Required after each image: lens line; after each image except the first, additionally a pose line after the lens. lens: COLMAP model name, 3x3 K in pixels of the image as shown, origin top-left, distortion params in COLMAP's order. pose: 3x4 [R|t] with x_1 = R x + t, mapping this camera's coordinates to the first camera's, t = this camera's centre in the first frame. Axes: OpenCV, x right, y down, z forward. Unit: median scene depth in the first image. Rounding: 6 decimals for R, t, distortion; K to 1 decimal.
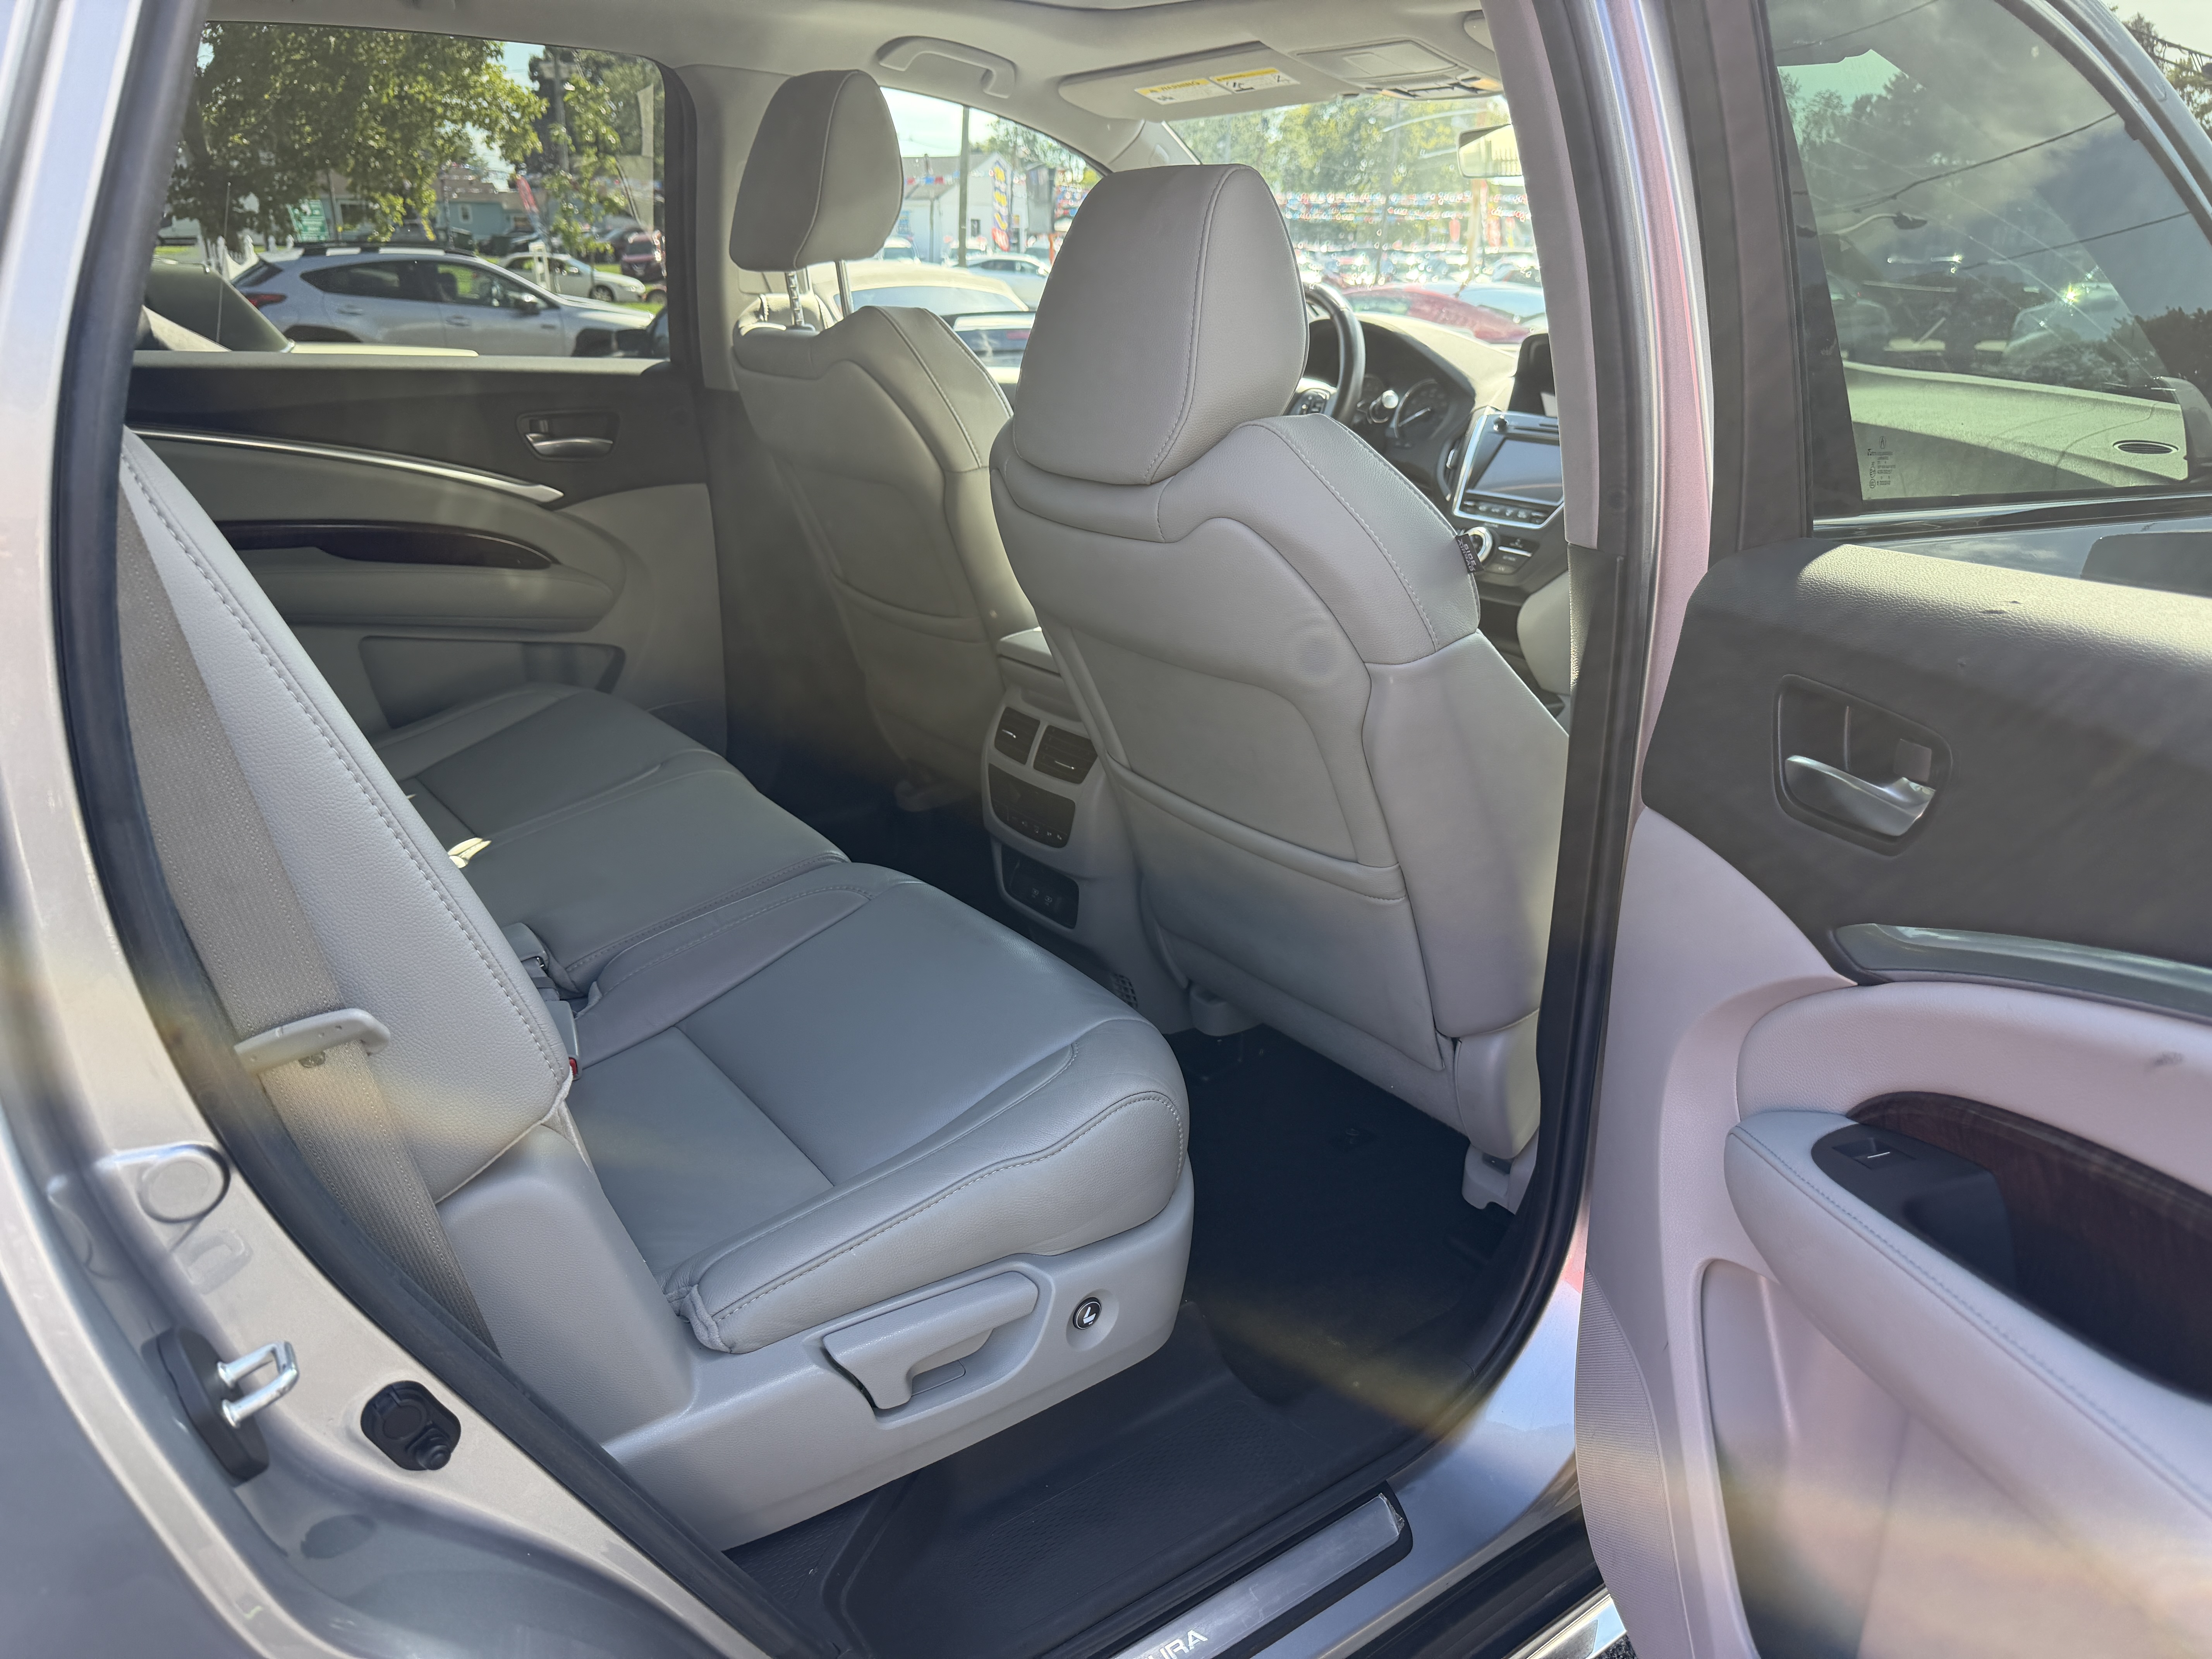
lens RADIAL K [[1521.2, 0, 1109.4], [0, 1521.2, 839.8], [0, 0, 1]] dist [0.048496, -0.069034]
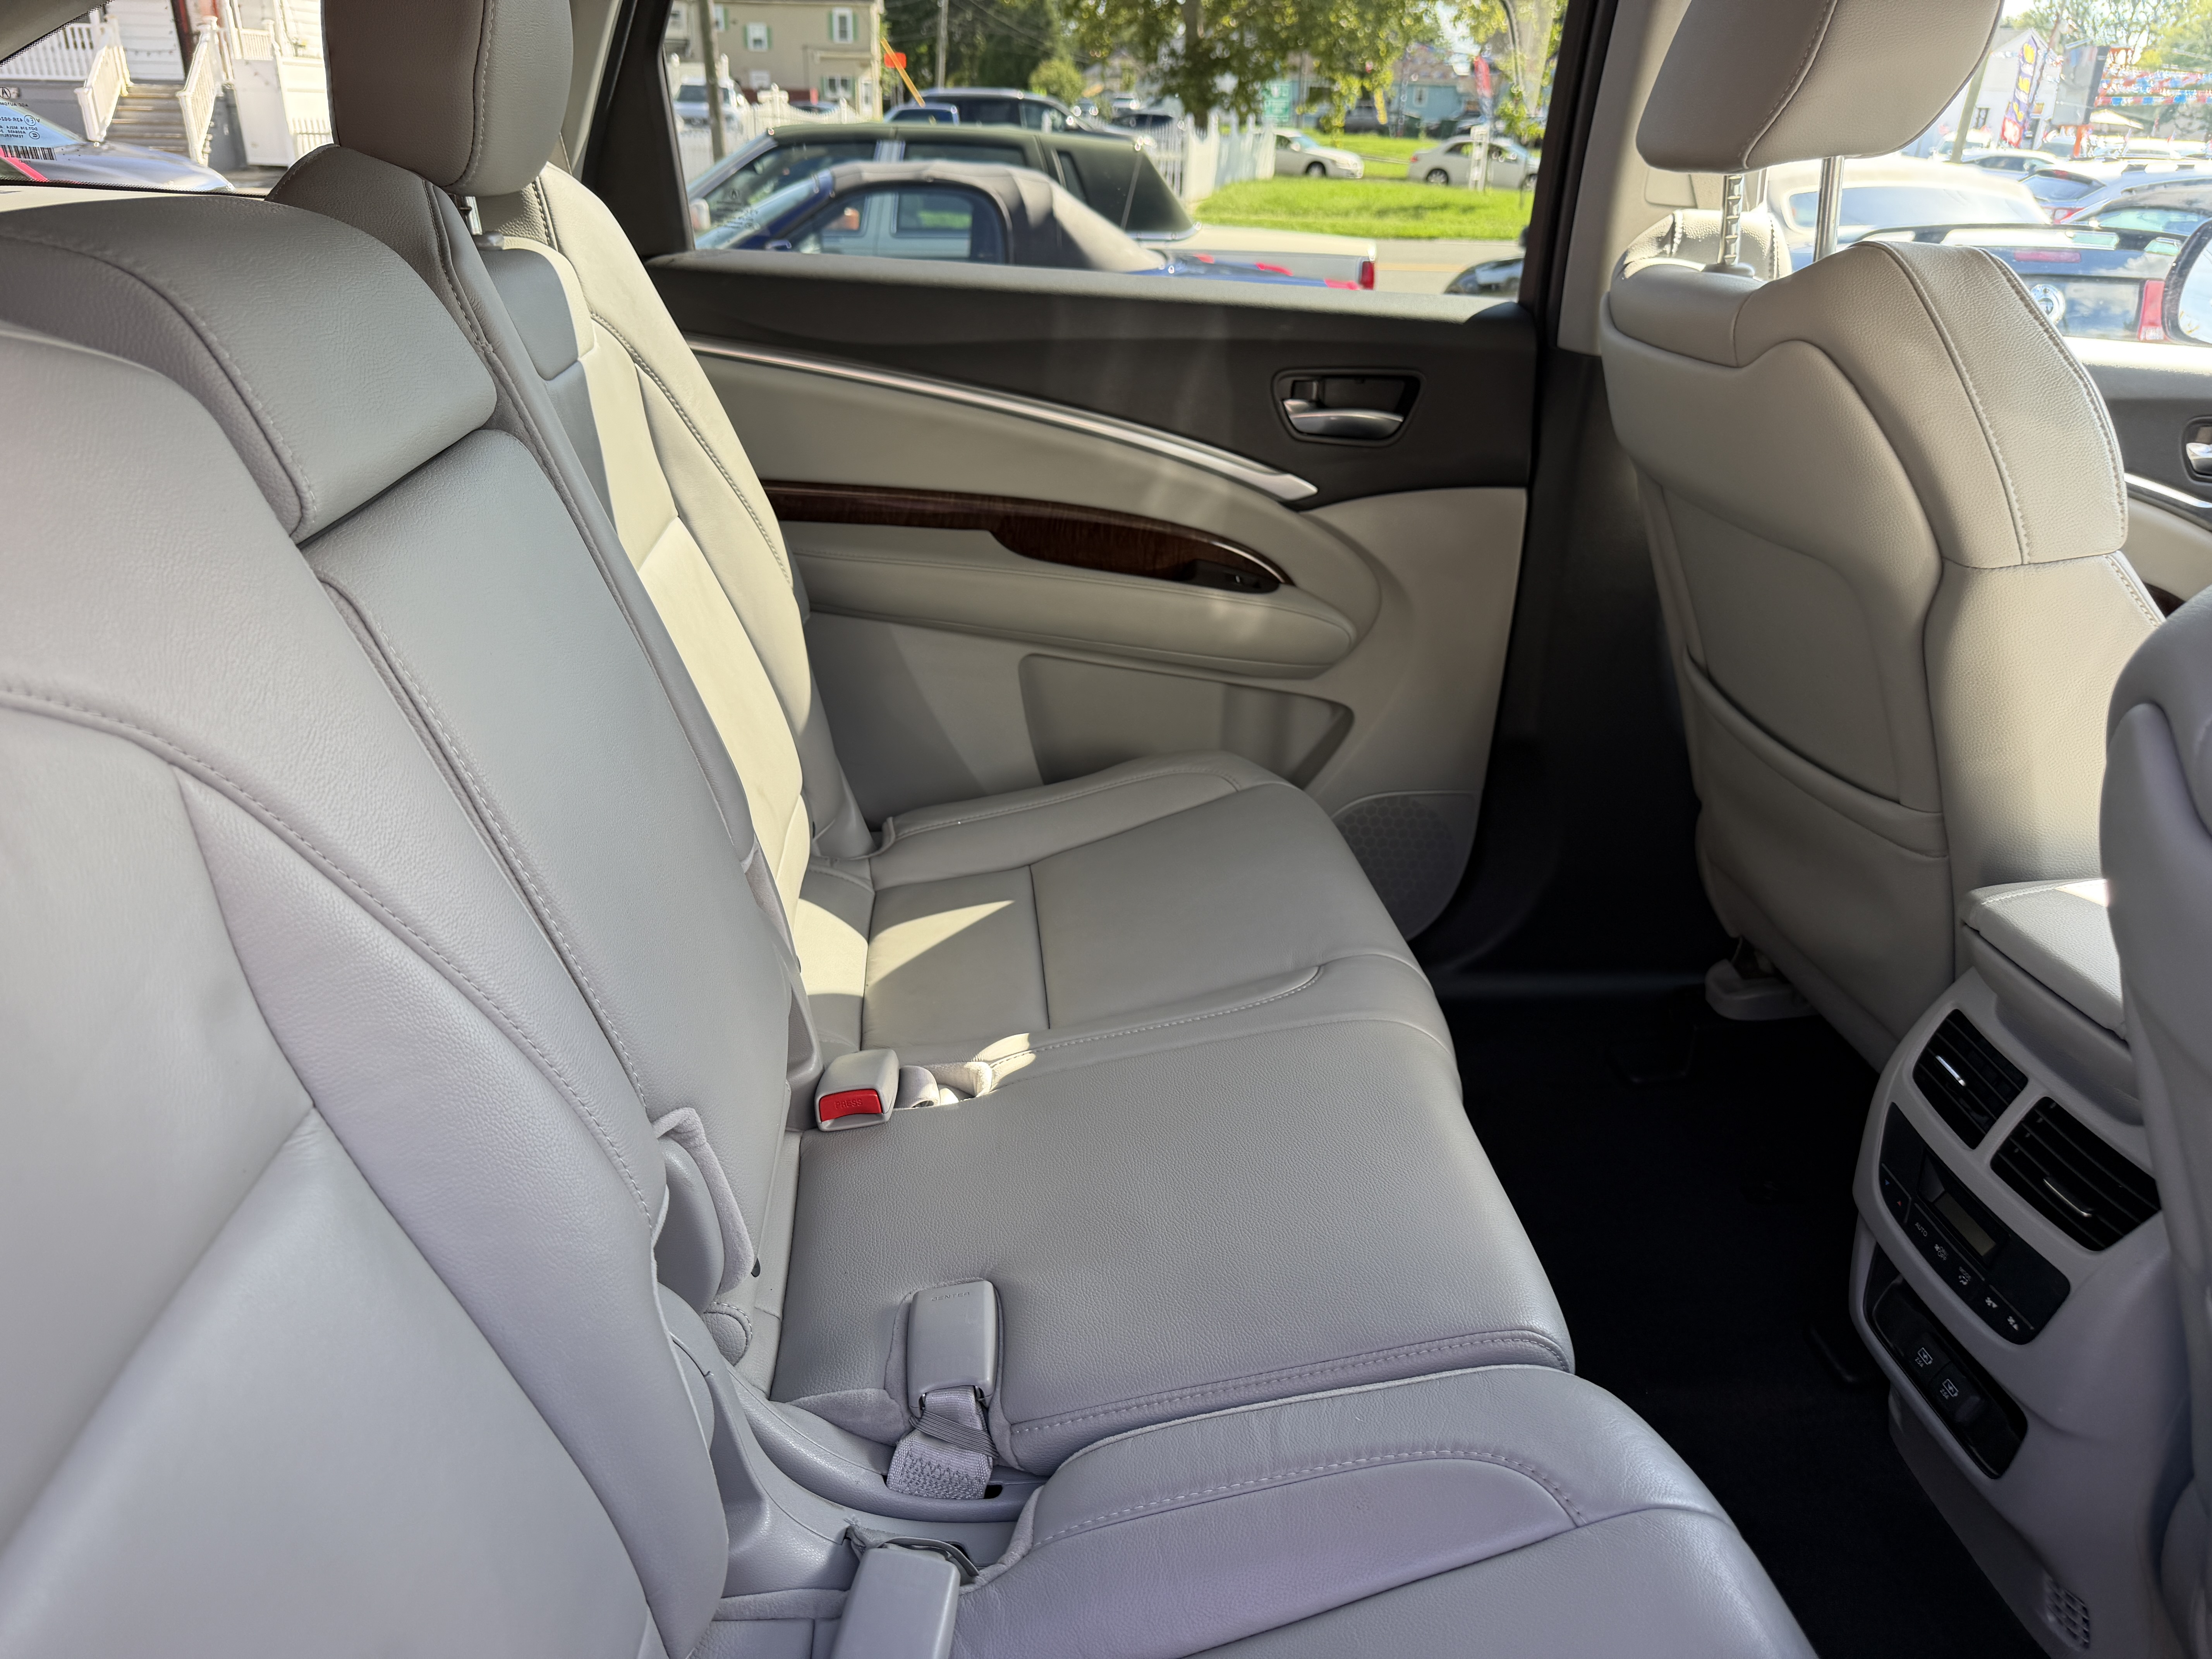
lens RADIAL K [[1553.4, 0, 1123.5], [0, 1553.4, 834.5], [0, 0, 1]] dist [0.059337, -0.084228]
pose [[0.857419, 0.226195, -0.462242, -0.069013], [-0.202170, 0.974062, 0.101642, -0.128226], [0.473243, 0.006302, 0.880909, 0.335803]]
